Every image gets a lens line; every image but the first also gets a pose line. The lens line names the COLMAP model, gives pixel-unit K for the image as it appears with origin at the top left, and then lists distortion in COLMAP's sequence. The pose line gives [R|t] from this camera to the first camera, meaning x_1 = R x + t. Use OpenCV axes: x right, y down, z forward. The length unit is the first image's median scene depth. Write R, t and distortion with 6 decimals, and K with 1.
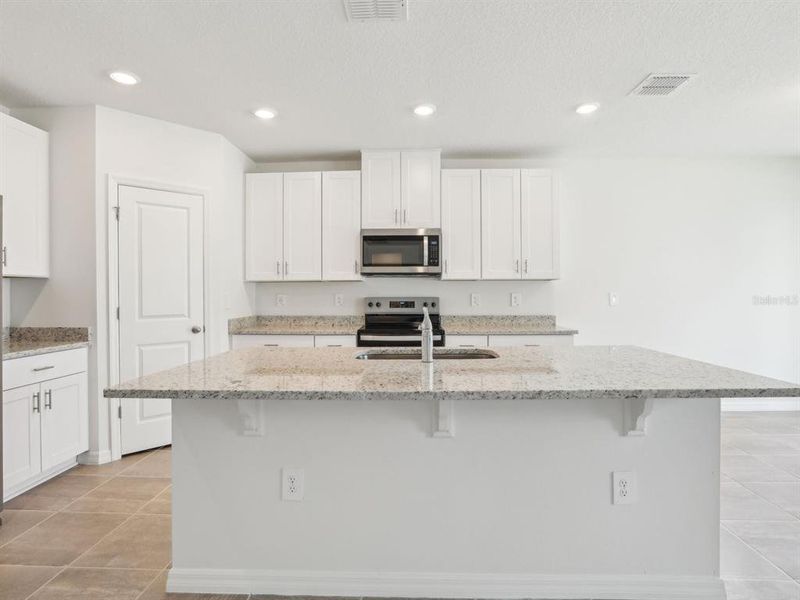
lens RADIAL K [[417.3, 0, 399.2], [0, 417.3, 295.5], [0, 0, 1]] dist [-0.054700, 0.026698]
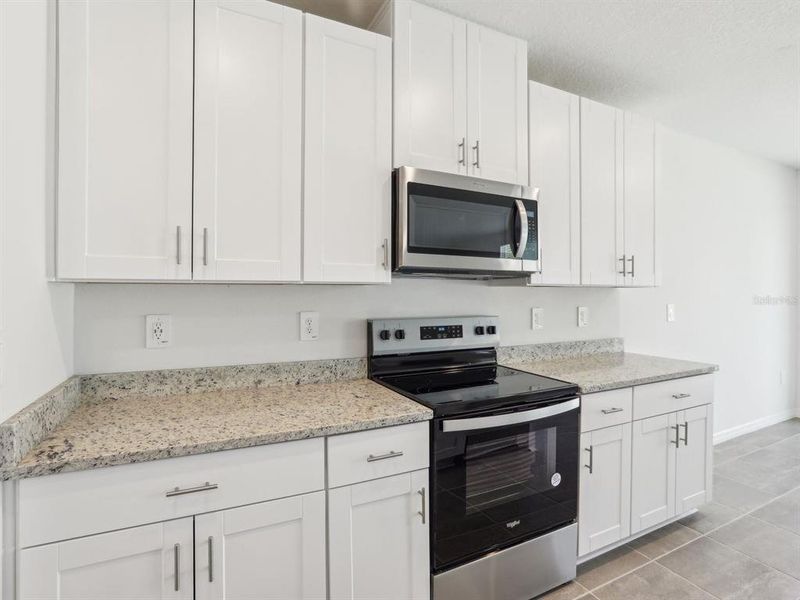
lens RADIAL K [[424.4, 0, 403.6], [0, 424.4, 291.4], [0, 0, 1]] dist [-0.033305, 0.003281]
pose [[0.875160, 0.005909, 0.483797, -0.296613], [-0.002374, 0.999966, -0.007919, -0.024297], [-0.483827, 0.005781, 0.875144, 0.596904]]
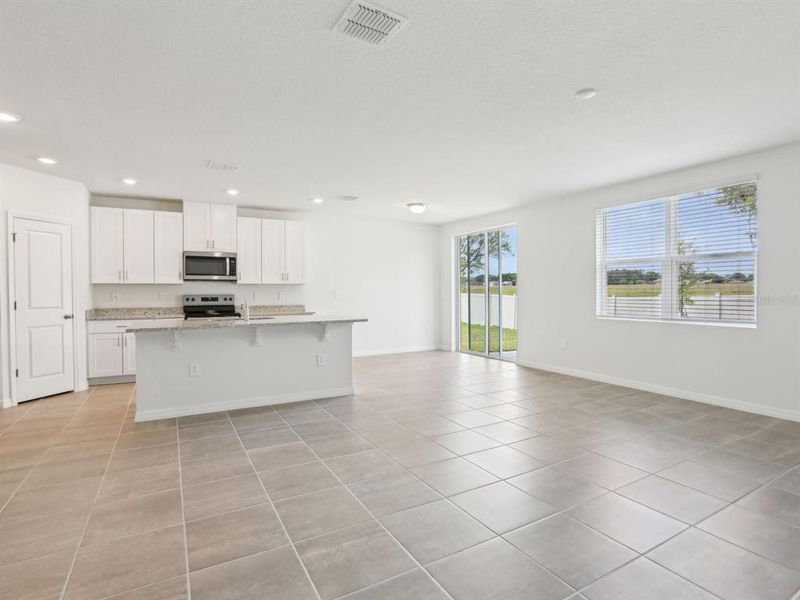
lens RADIAL K [[417.3, 0, 399.2], [0, 417.3, 295.5], [0, 0, 1]] dist [-0.054700, 0.026698]
pose [[0.850557, -0.004136, 0.525867, -0.213505], [0.002613, 0.999990, 0.003639, 0.003816], [-0.525876, -0.001722, 0.850559, -0.729852]]
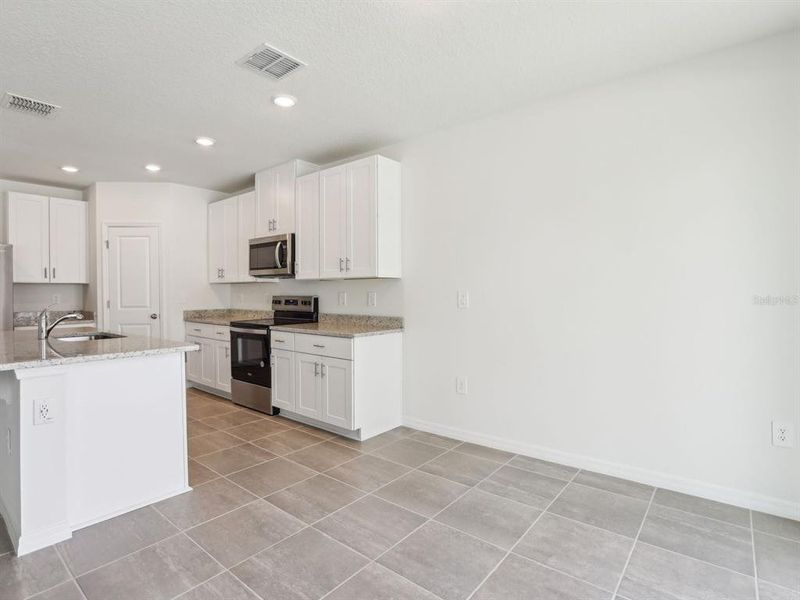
lens RADIAL K [[417.3, 0, 399.2], [0, 417.3, 295.5], [0, 0, 1]] dist [-0.054700, 0.026698]
pose [[0.794705, 0.006829, -0.606958, 0.963911], [-0.001152, 0.999952, 0.009742, -0.008183], [0.606995, -0.007043, 0.794674, 0.300523]]
